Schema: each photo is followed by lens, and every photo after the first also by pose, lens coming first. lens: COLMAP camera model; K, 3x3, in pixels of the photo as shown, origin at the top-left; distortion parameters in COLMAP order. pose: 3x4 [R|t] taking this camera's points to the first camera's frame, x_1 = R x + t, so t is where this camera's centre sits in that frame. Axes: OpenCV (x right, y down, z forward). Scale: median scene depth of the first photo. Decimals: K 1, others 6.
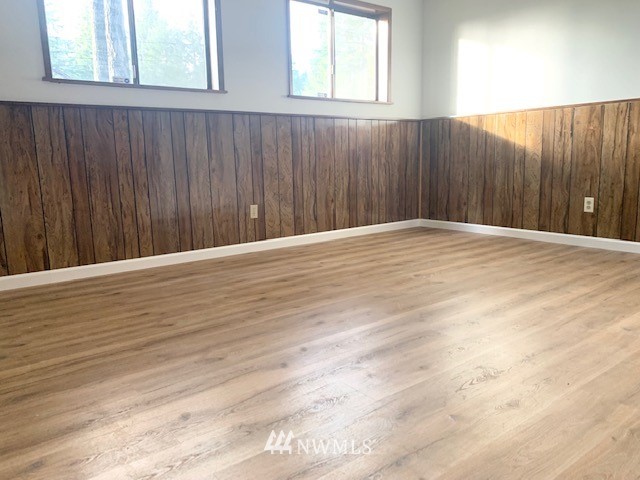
lens RADIAL K [[484.7, 0, 317.3], [0, 484.7, 236.0], [0, 0, 1]] dist [0.036260, -0.035244]
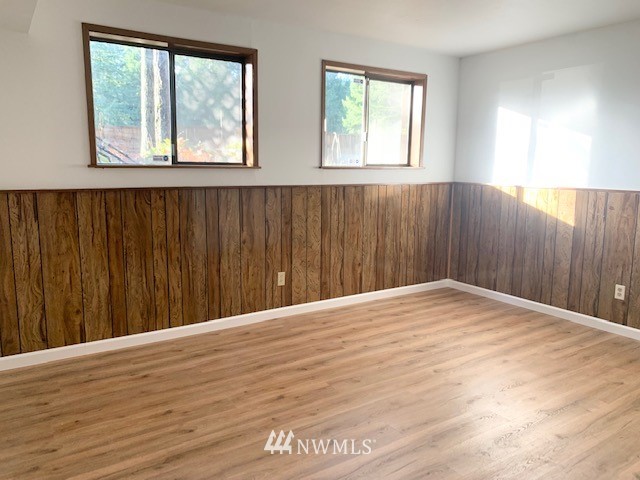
lens RADIAL K [[484.7, 0, 319.9], [0, 484.7, 239.2], [0, 0, 1]] dist [0.036260, -0.035244]
pose [[0.996831, 0.045221, -0.065437, 0.015559], [-0.045897, 0.998907, -0.008861, -0.141532], [0.064965, 0.011836, 0.997817, -0.021895]]
